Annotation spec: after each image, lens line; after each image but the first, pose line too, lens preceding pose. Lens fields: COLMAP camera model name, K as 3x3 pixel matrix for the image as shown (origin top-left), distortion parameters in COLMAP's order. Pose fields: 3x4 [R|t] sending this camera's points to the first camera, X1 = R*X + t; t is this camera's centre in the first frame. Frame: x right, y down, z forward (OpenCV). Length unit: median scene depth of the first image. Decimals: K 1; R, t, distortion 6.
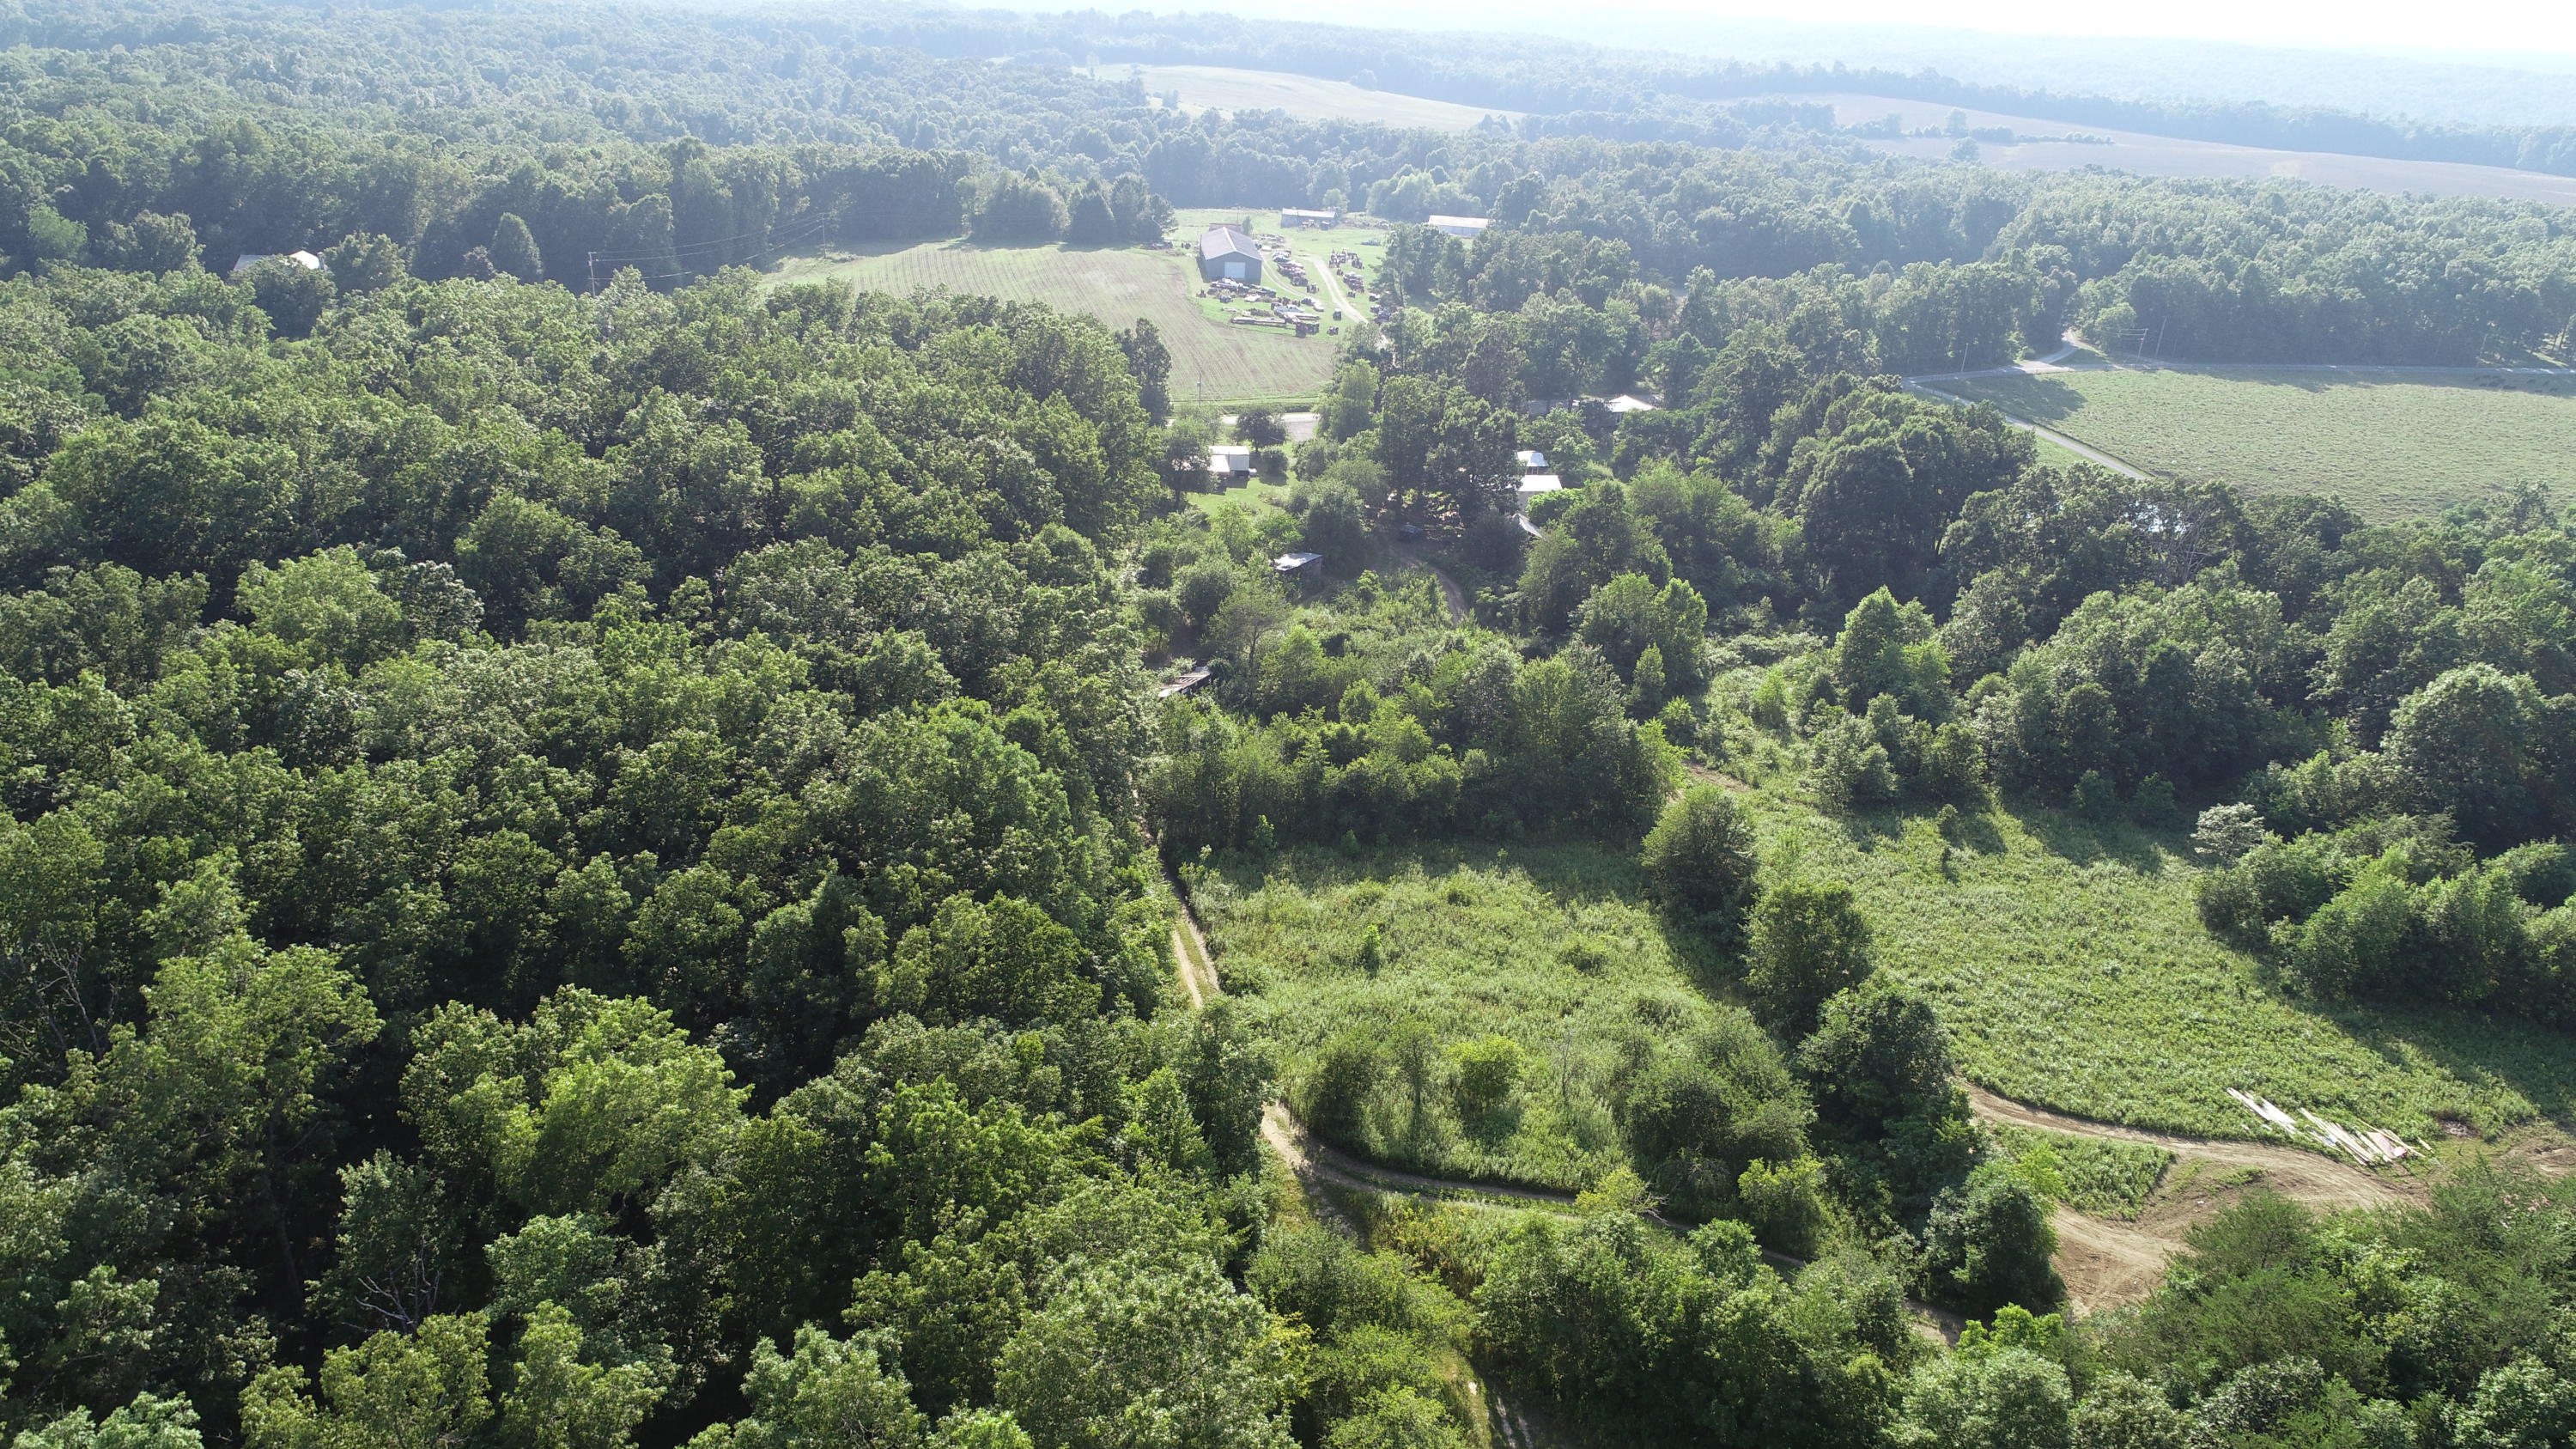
lens RADIAL K [[1731.9, 0, 1286.1], [0, 1731.9, 734.0], [0, 0, 1]] dist [0.000855, 0.000730]
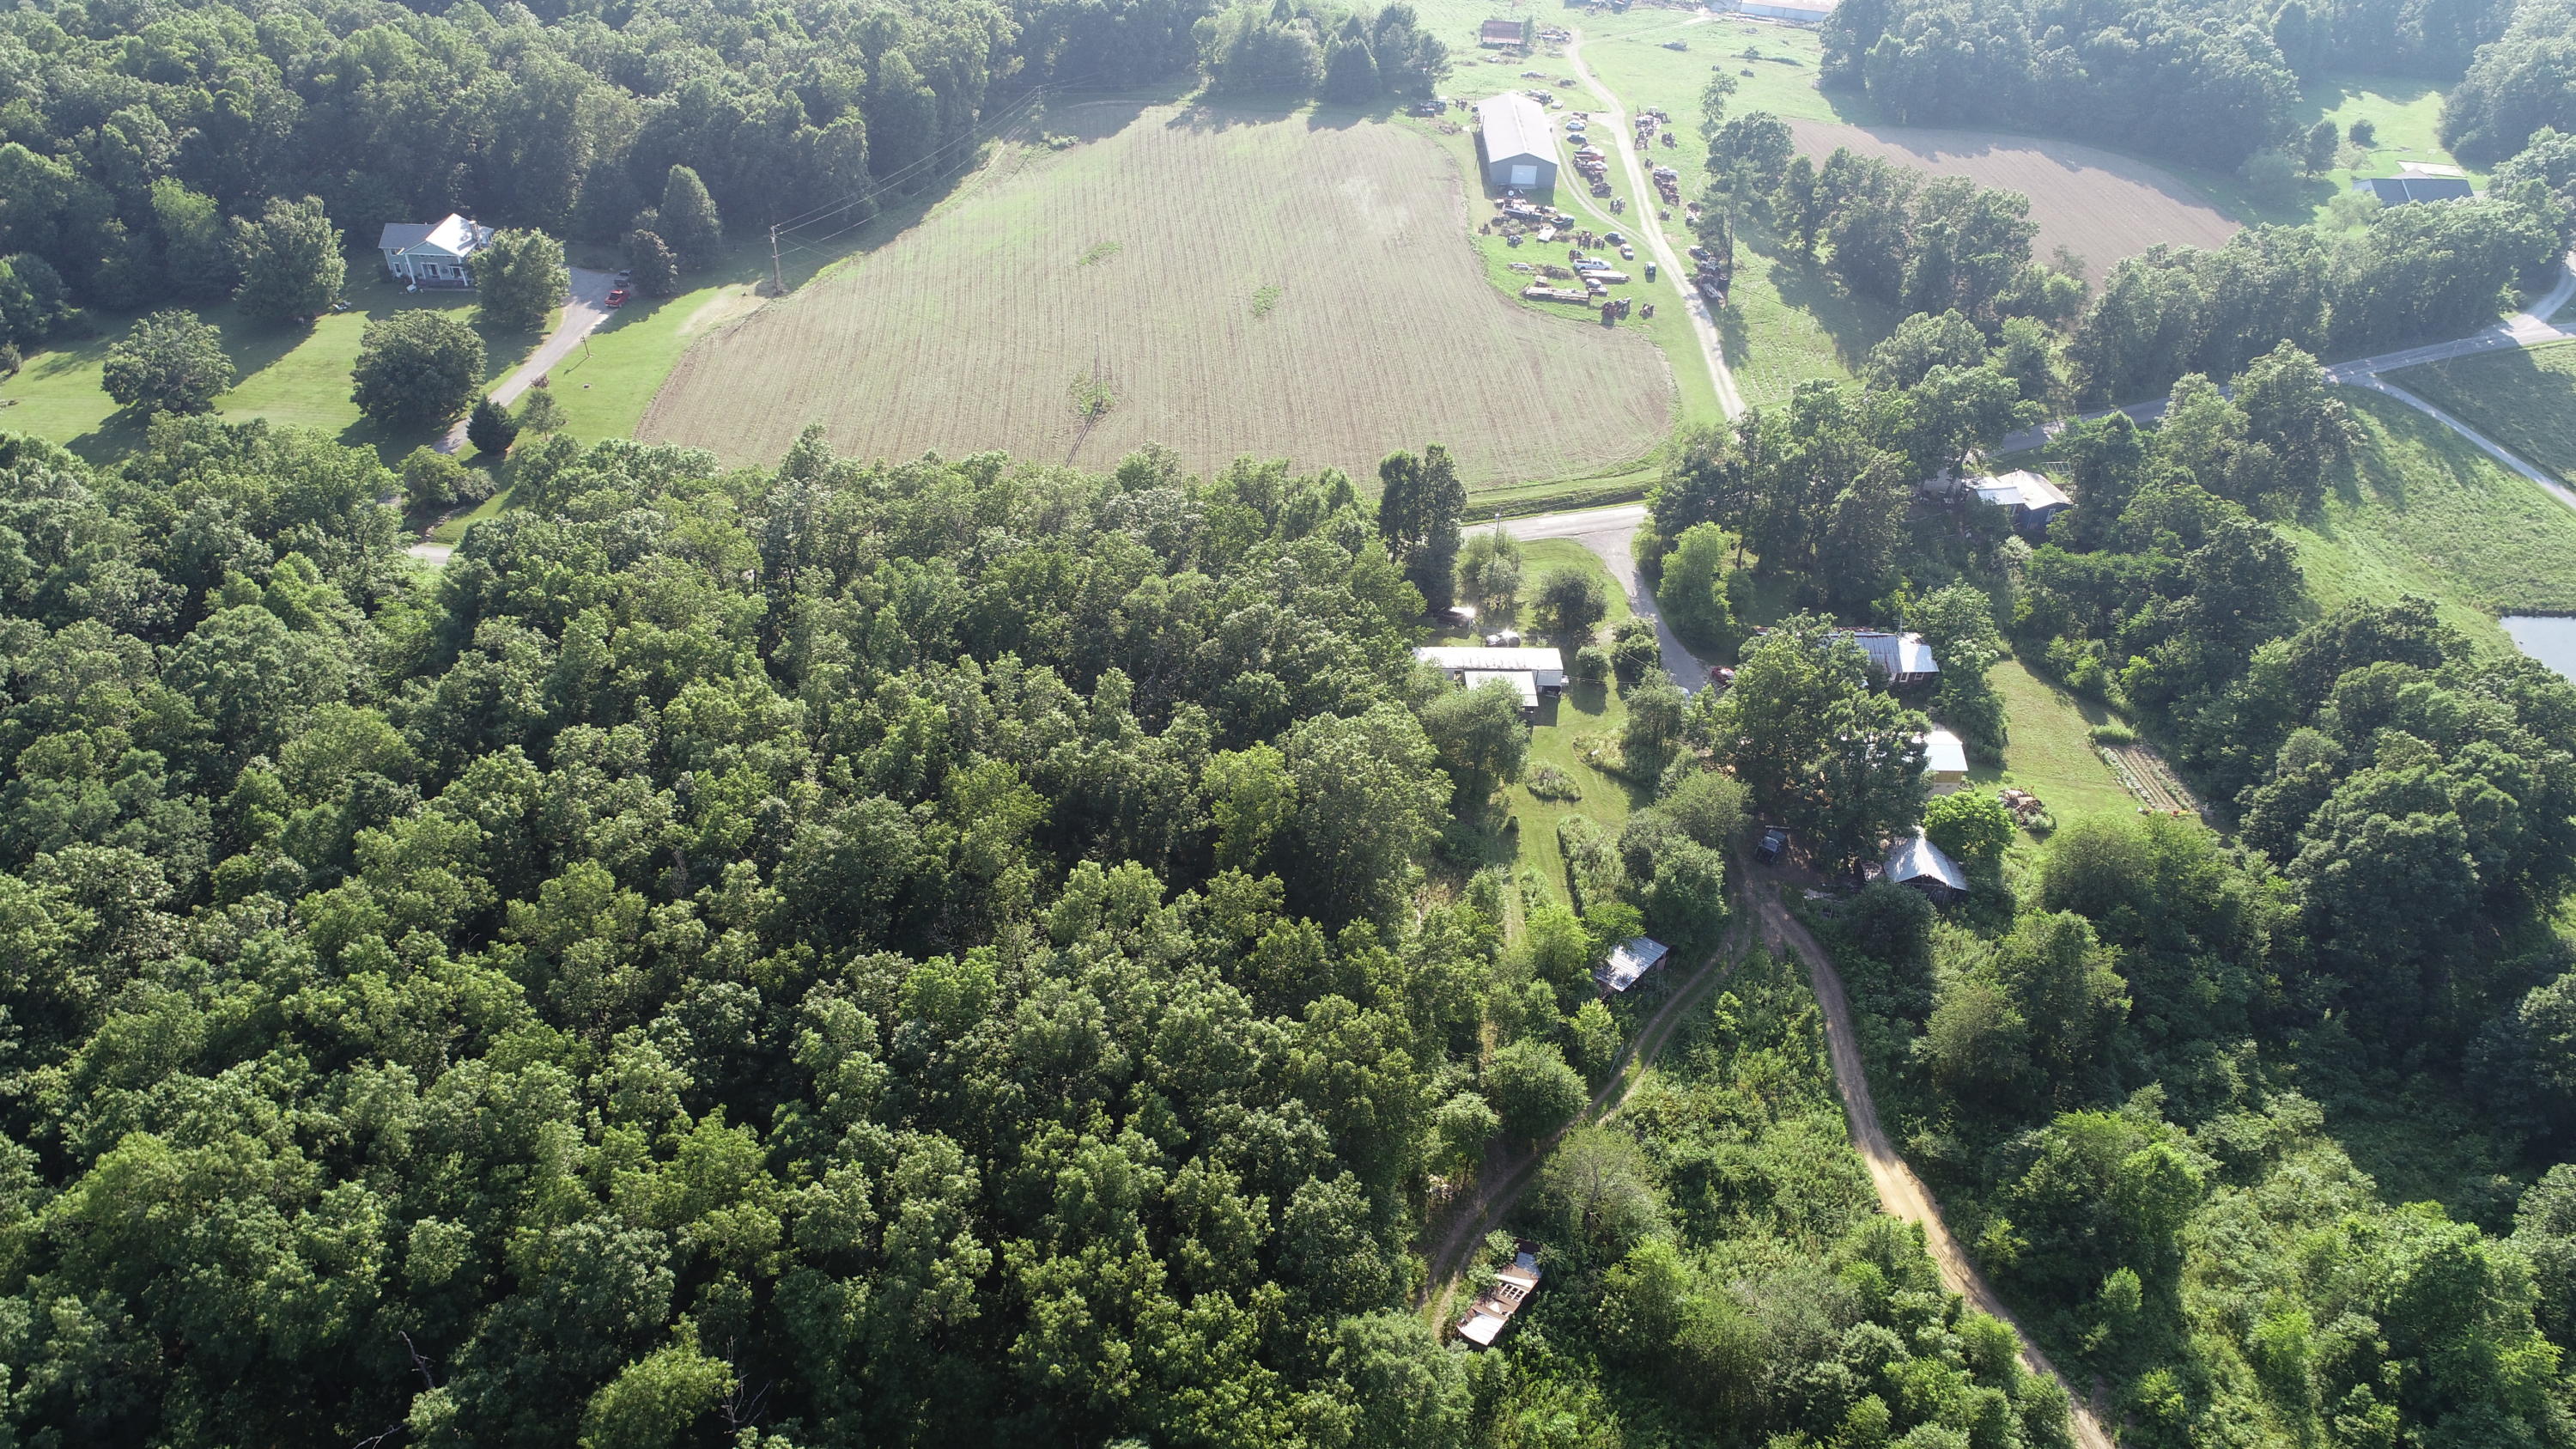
lens RADIAL K [[1731.9, 0, 1289.6], [0, 1731.9, 726.1], [0, 0, 1]] dist [0.000855, 0.000730]
pose [[0.992687, 0.062119, -0.103510, -0.041885], [-0.037517, 0.973735, 0.224570, -0.209080], [0.114741, -0.219044, 0.968945, 0.135073]]
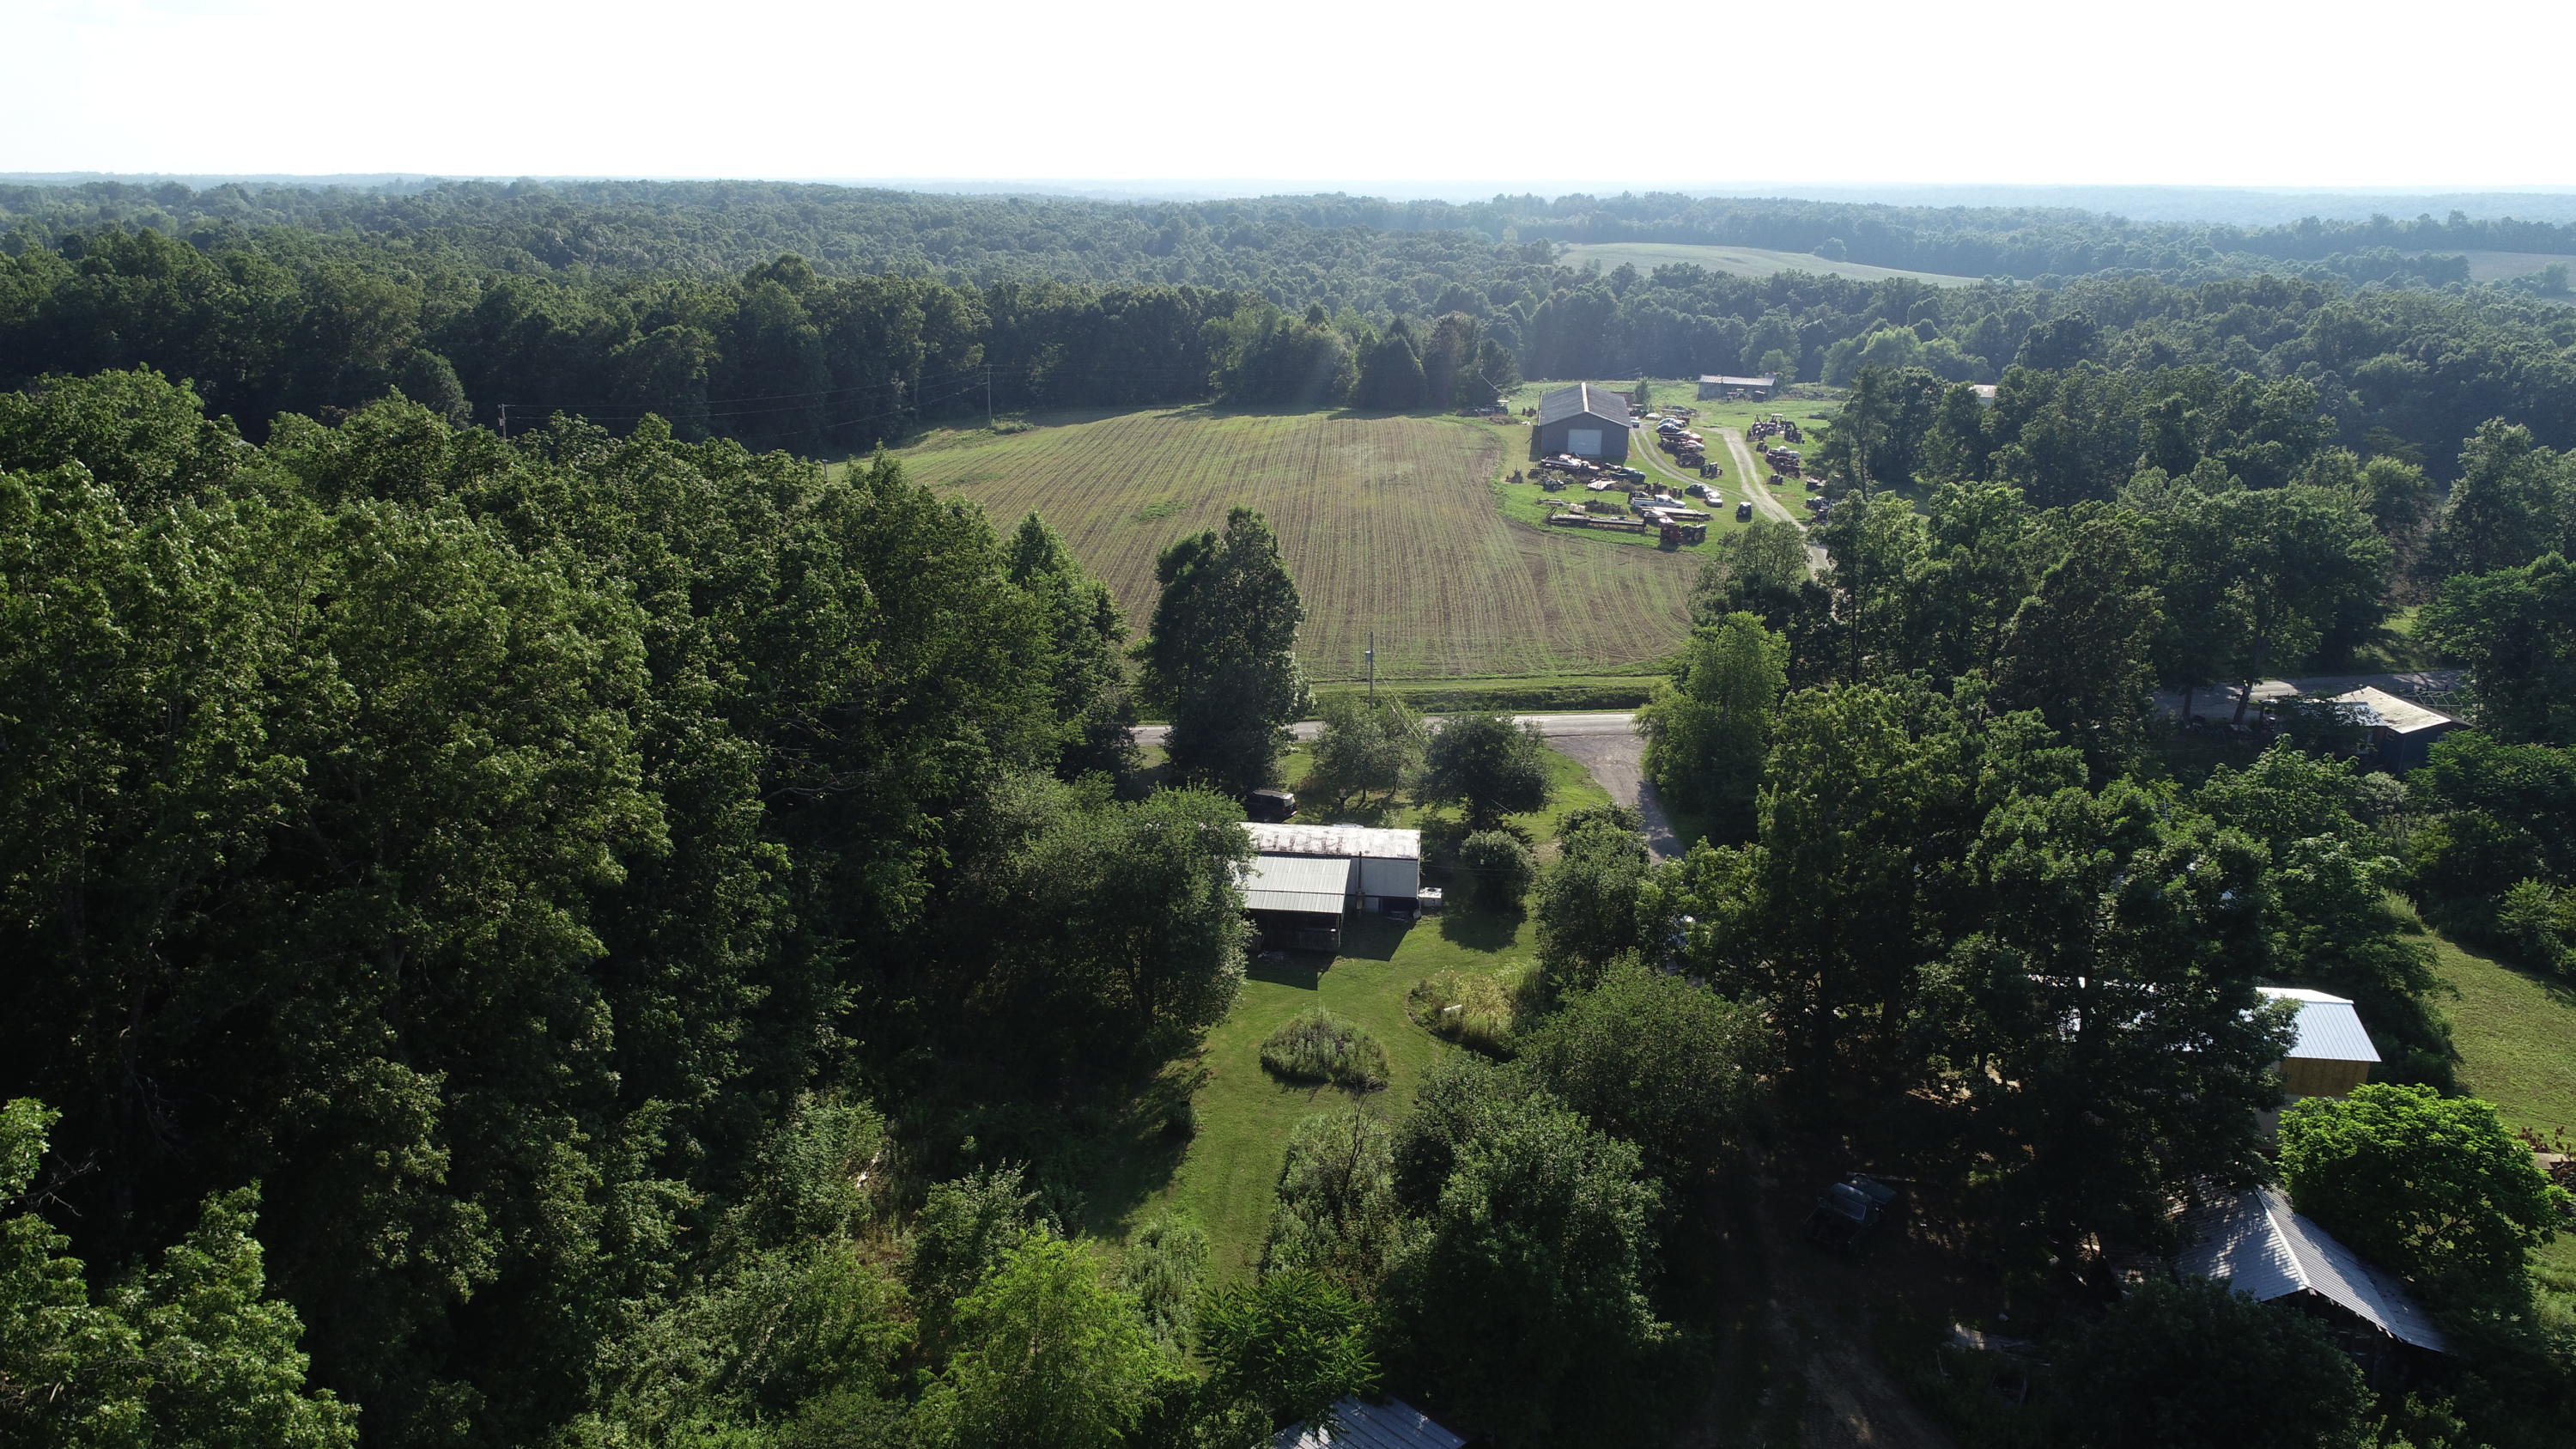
lens RADIAL K [[1731.9, 0, 1294.7], [0, 1731.9, 722.9], [0, 0, 1]] dist [0.000855, 0.000730]
pose [[0.967791, 0.036670, -0.249069, 0.030836], [-0.066265, 0.991553, -0.111498, -0.098604], [0.242877, 0.124411, 0.962046, 0.419190]]
